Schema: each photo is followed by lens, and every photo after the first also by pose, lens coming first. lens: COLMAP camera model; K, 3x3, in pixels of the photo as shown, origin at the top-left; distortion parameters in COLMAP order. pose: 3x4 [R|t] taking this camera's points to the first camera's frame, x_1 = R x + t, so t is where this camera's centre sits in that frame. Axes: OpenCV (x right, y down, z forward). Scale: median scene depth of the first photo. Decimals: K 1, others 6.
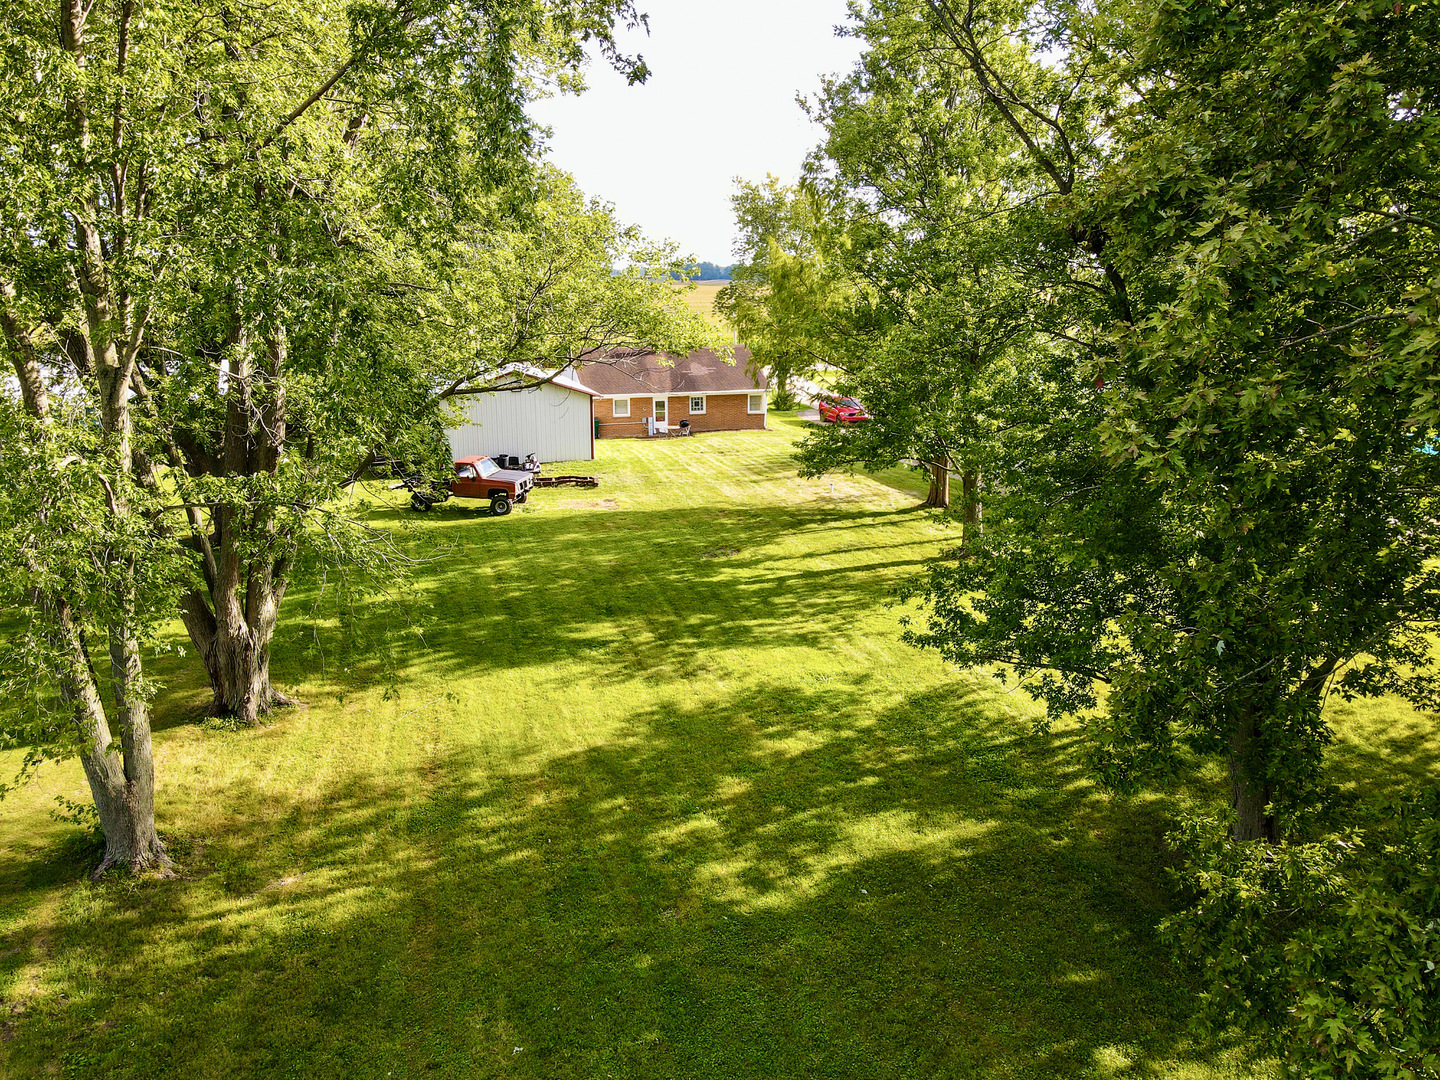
lens RADIAL K [[1047.5, 0, 721.9], [0, 1047.5, 541.2], [0, 0, 1]] dist [0.002665, 0.019829]
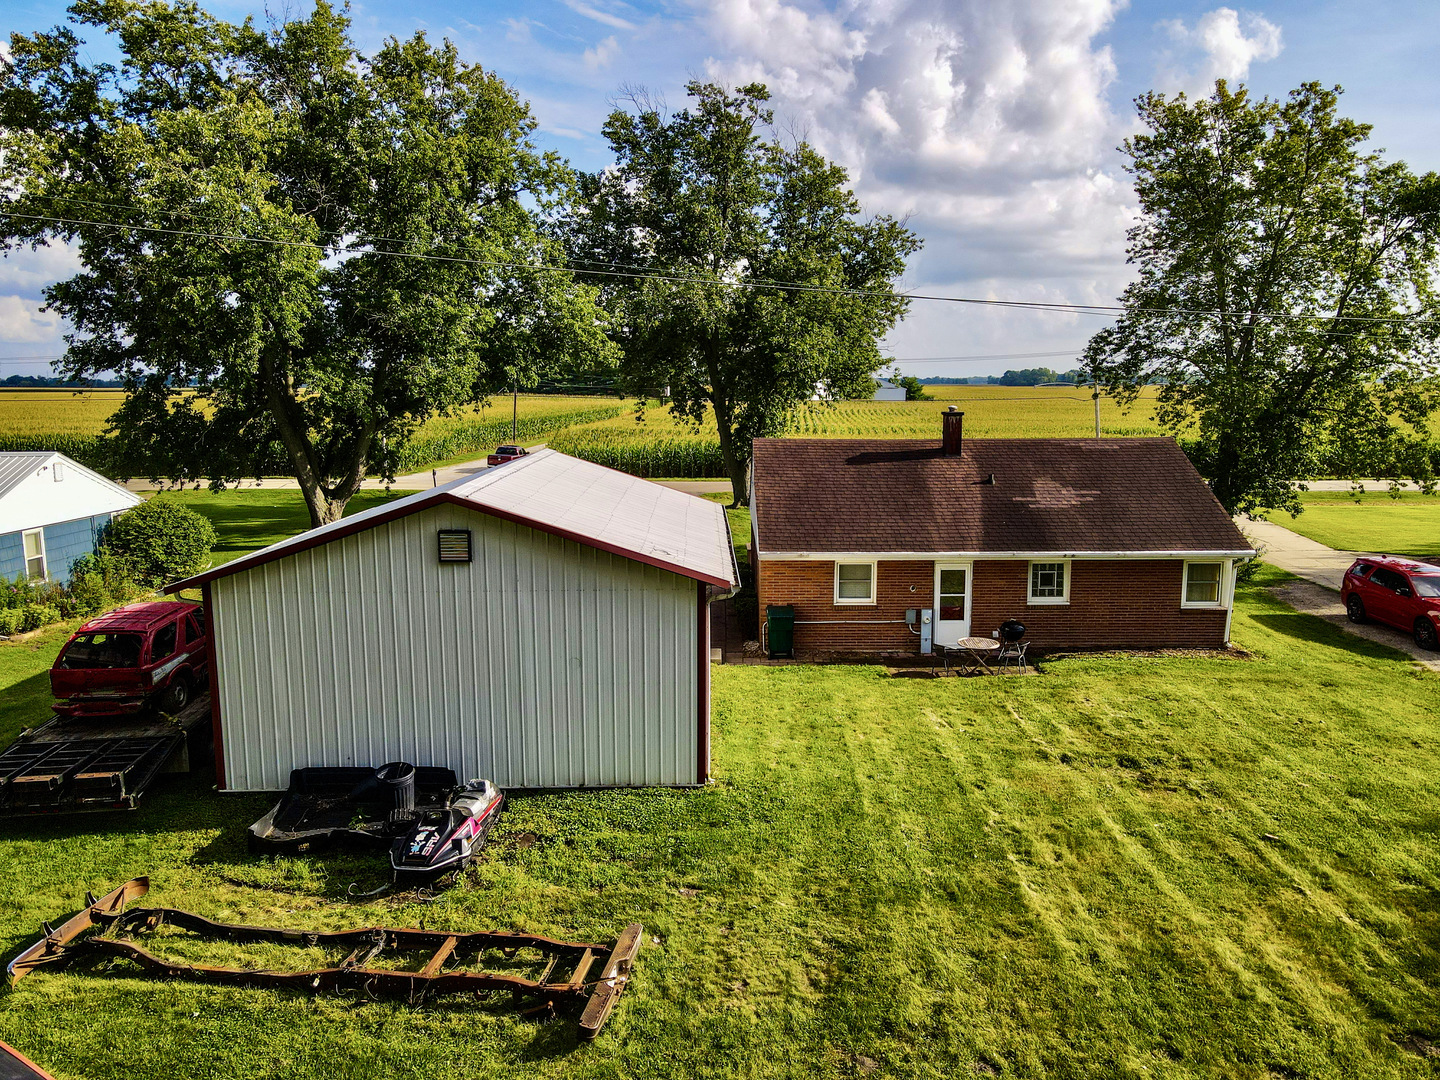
lens RADIAL K [[1047.5, 0, 719.3], [0, 1047.5, 541.6], [0, 0, 1]] dist [0.002665, 0.019829]
pose [[0.957384, 0.034174, -0.286788, -0.030101], [-0.067741, 0.991846, -0.107949, -0.095176], [0.280760, 0.122776, 0.951893, 0.589598]]
